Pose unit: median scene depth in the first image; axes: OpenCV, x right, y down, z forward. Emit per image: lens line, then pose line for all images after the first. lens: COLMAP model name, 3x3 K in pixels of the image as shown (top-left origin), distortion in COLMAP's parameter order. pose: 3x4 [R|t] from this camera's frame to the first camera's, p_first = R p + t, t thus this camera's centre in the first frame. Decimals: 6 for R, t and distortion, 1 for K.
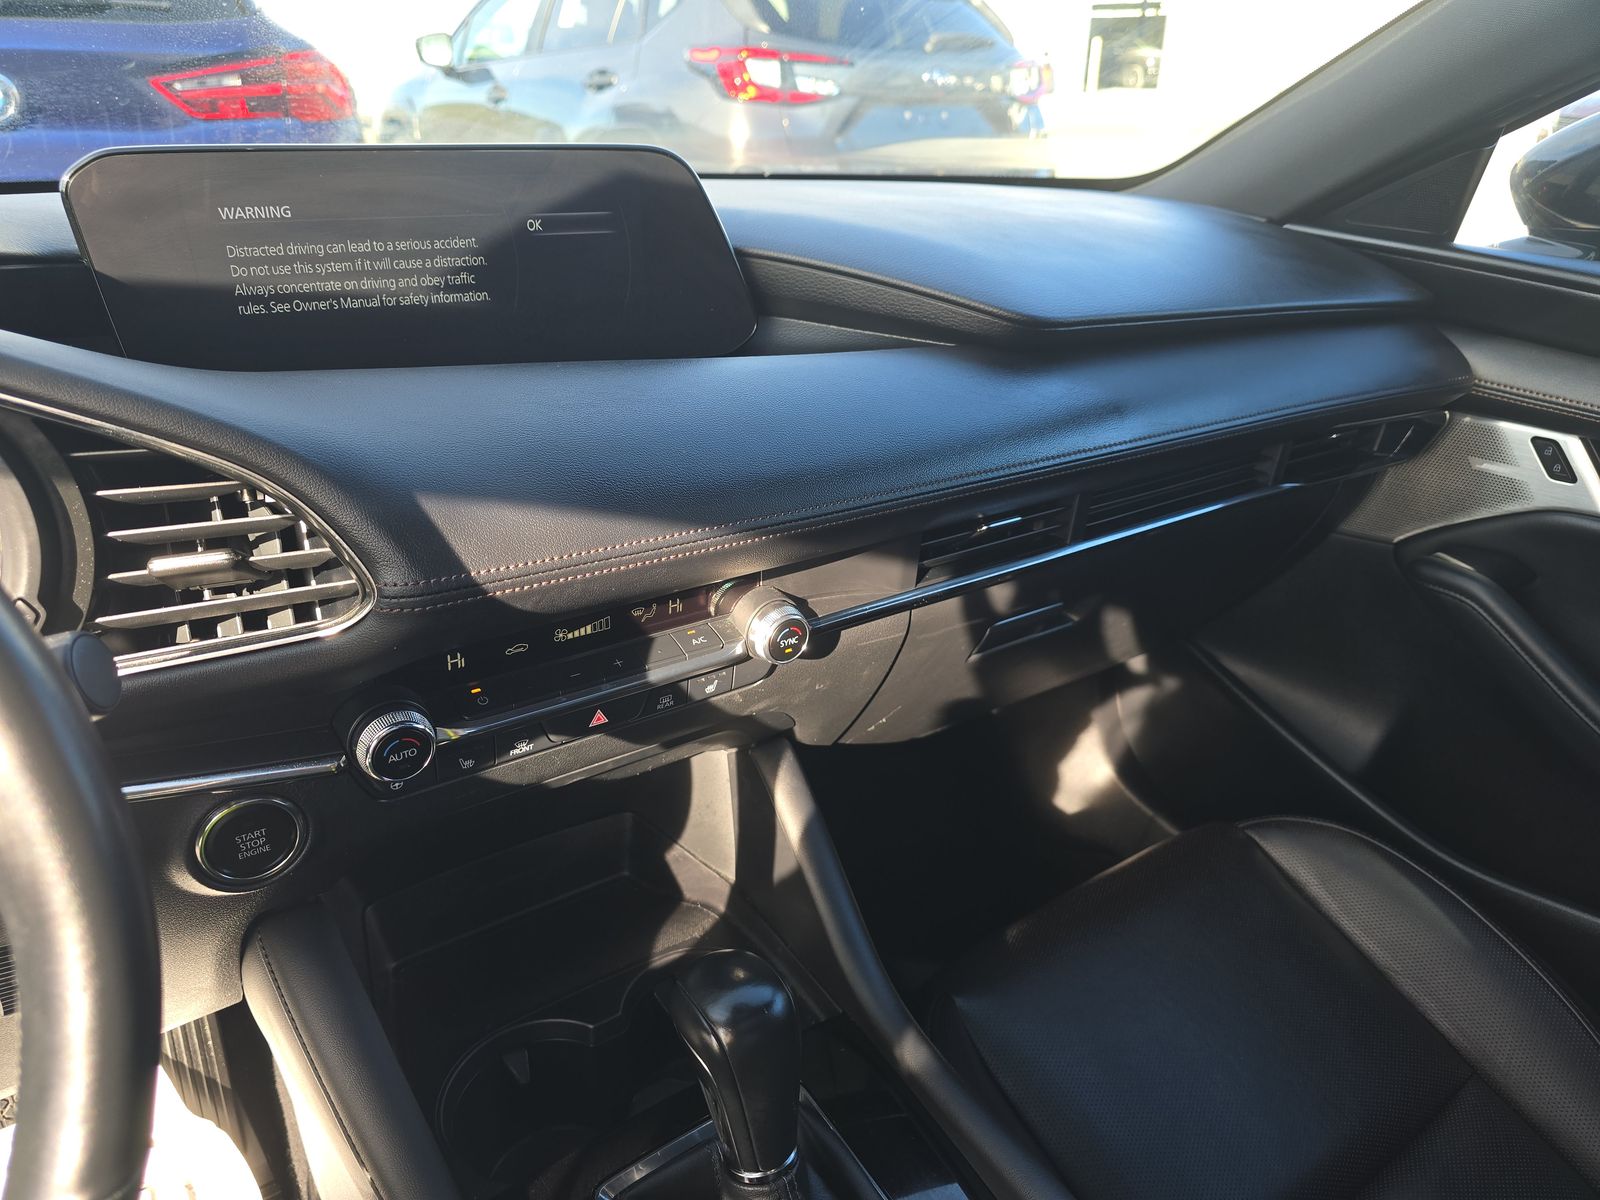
lens RADIAL K [[1128.1, 0, 800.0], [0, 1128.1, 600.0], [0, 0, 1]] dist [0.003726, -0.004063]
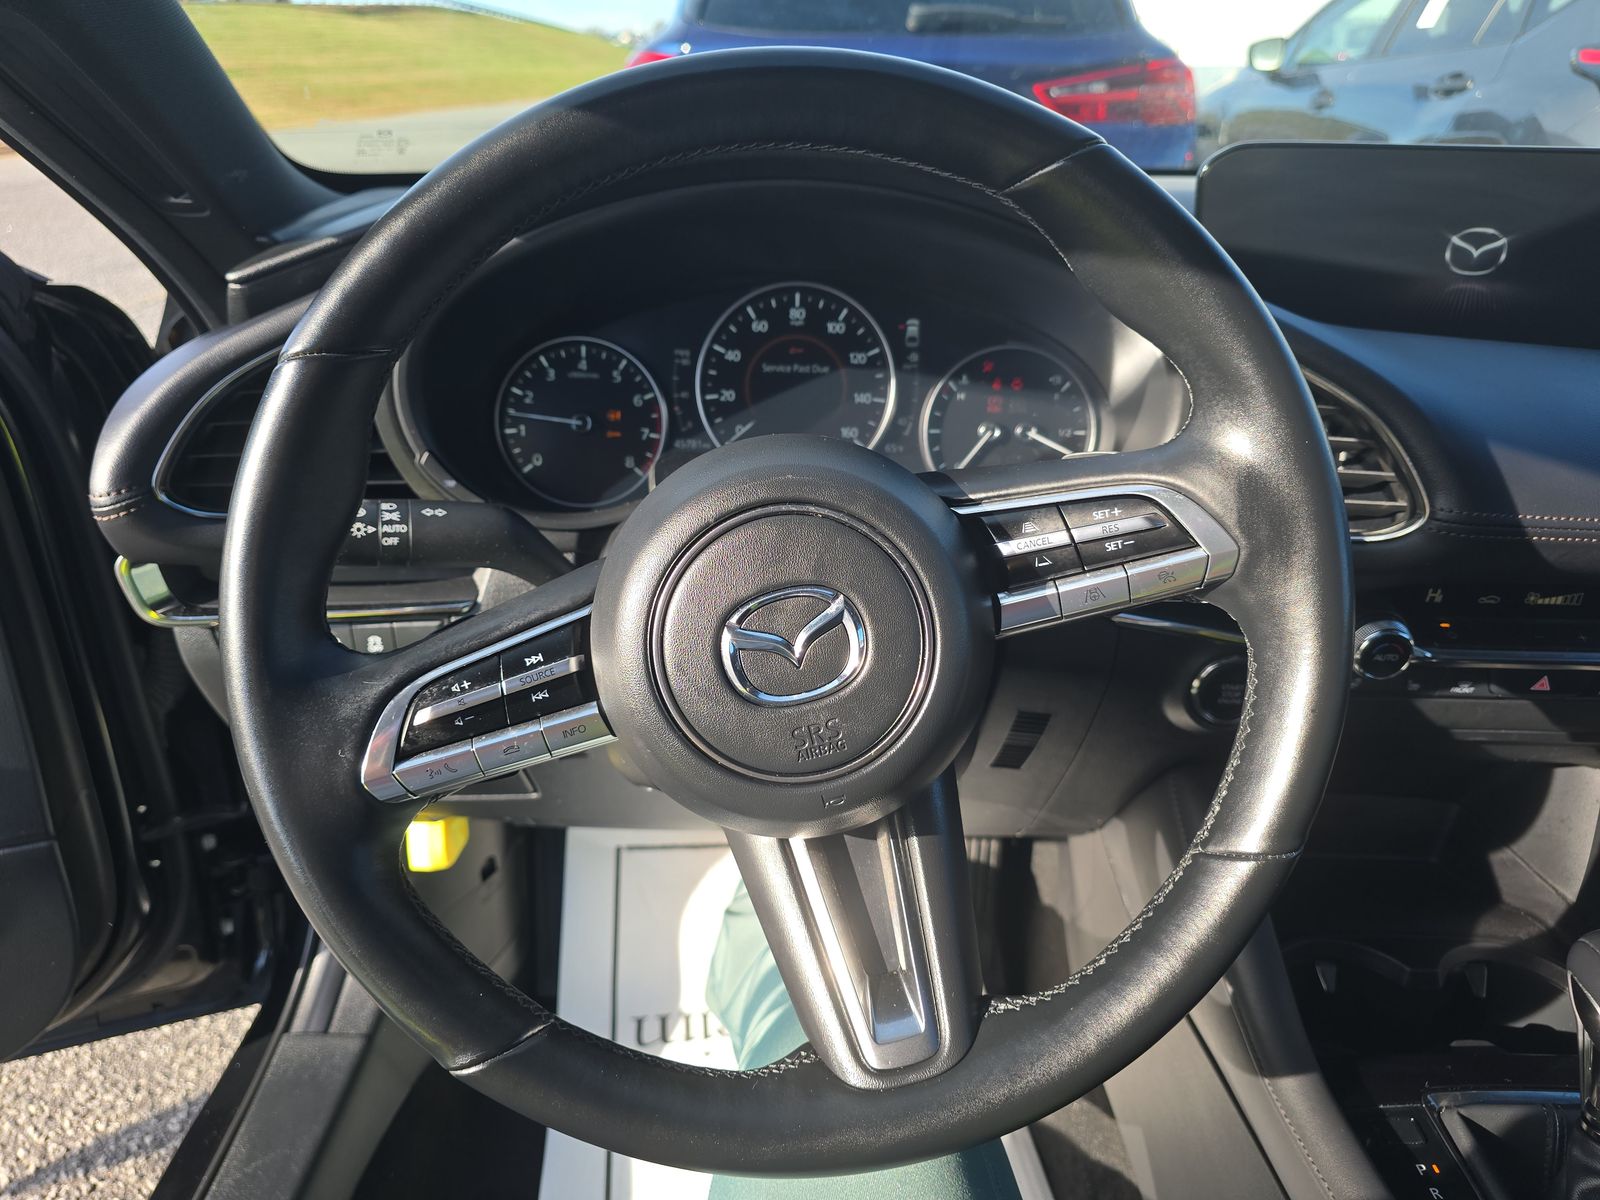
lens RADIAL K [[1128.1, 0, 800.0], [0, 1128.1, 600.0], [0, 0, 1]] dist [0.003726, -0.004063]
pose [[0.812112, 0.237059, -0.533177, -0.141533], [-0.239218, 0.968697, 0.066332, 0.089333], [0.532212, 0.073677, 0.843399, -0.202128]]
